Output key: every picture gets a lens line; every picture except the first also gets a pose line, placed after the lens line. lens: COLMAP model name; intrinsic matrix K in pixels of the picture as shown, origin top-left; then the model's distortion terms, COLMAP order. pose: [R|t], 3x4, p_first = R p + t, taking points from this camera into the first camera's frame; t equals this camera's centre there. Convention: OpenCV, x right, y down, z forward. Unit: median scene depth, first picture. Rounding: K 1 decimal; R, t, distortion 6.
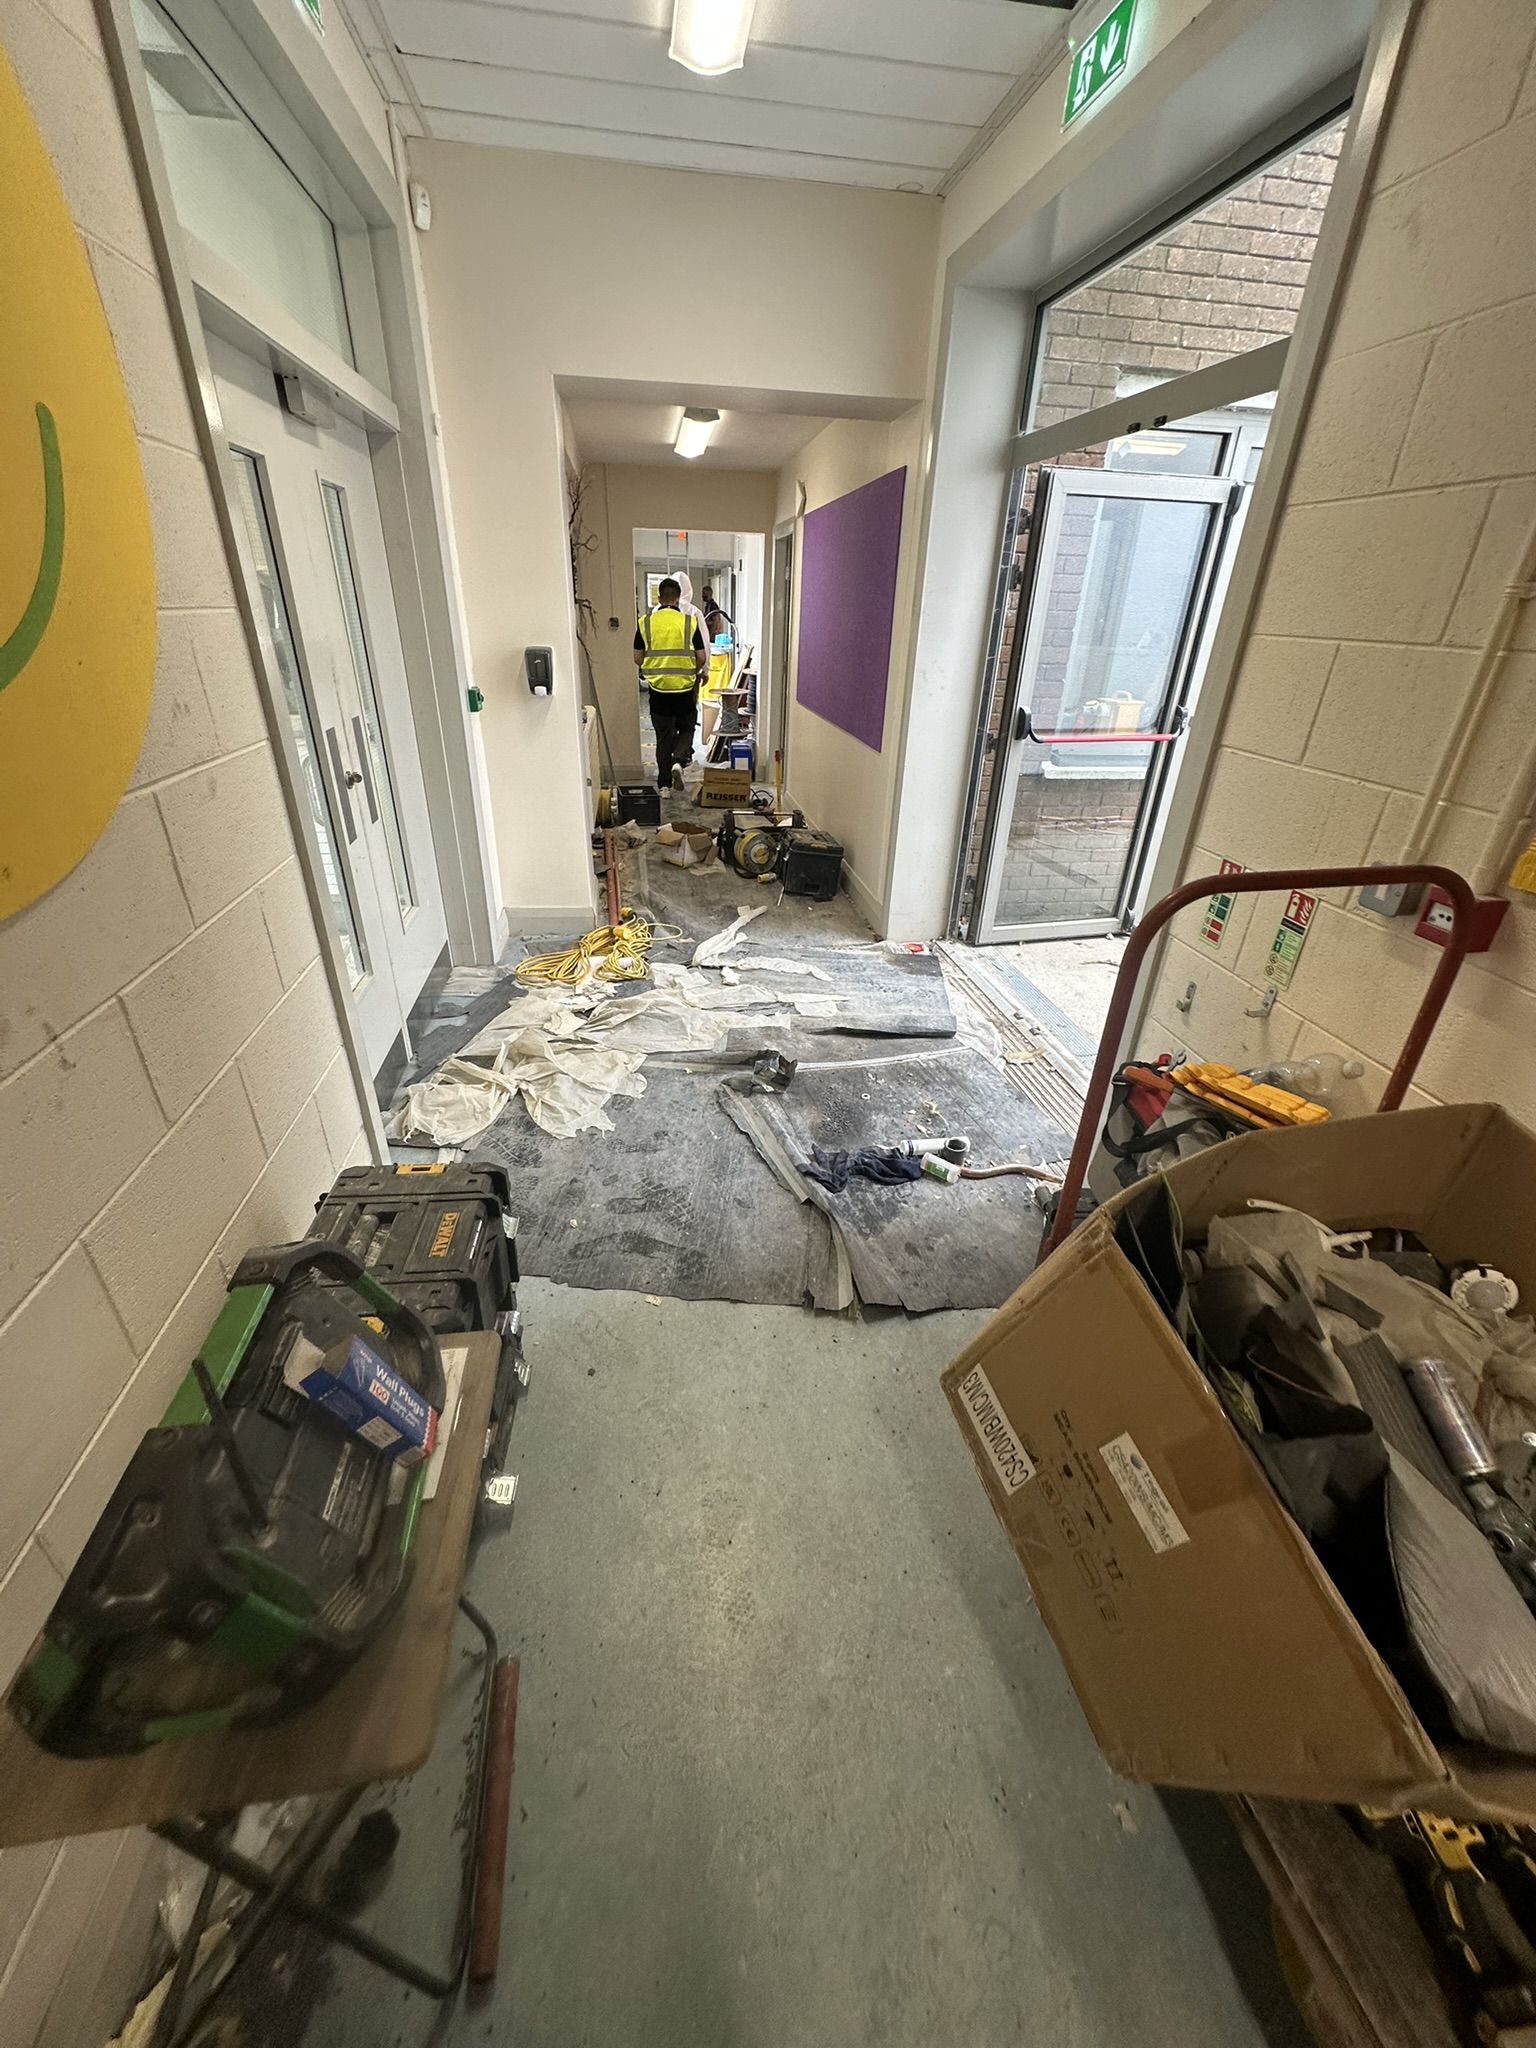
lens RADIAL K [[797.0, 0, 764.1], [0, 797.0, 1019.4], [0, 0, 1]] dist [0.009010, 0.000204]
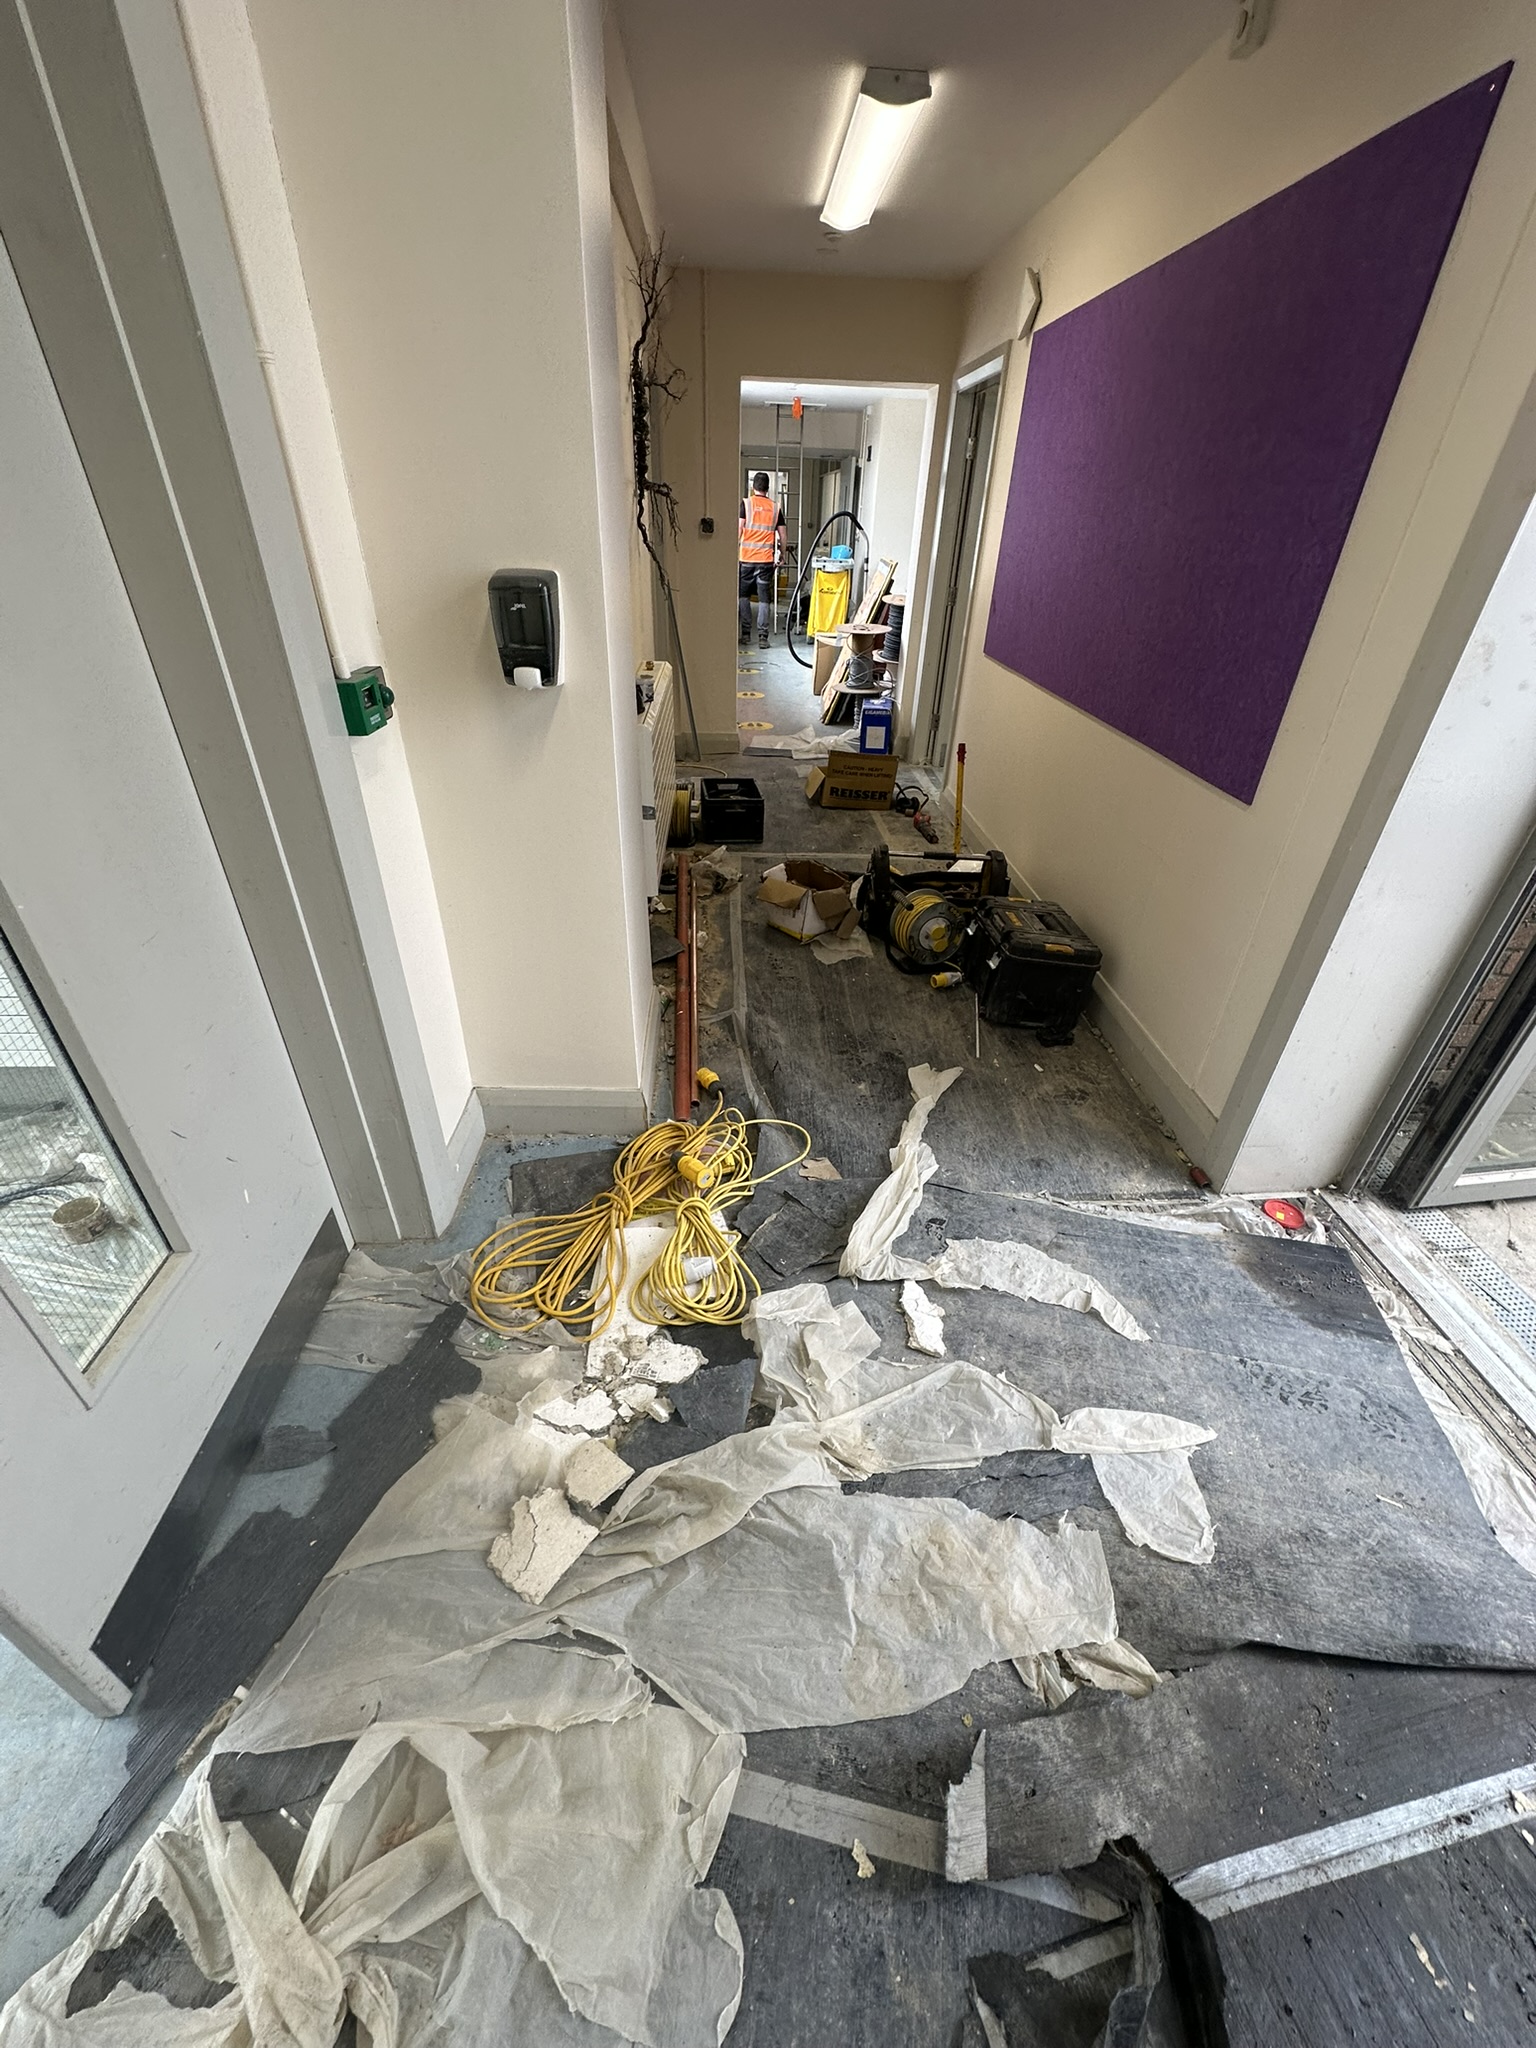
lens RADIAL K [[797.0, 0, 771.4], [0, 797.0, 1019.7], [0, 0, 1]] dist [0.009010, 0.000204]
pose [[0.995117, 0.056316, -0.081064, -0.079188], [-0.049136, 0.994908, 0.087993, -0.203604], [0.085606, -0.083580, 0.992817, 0.426122]]
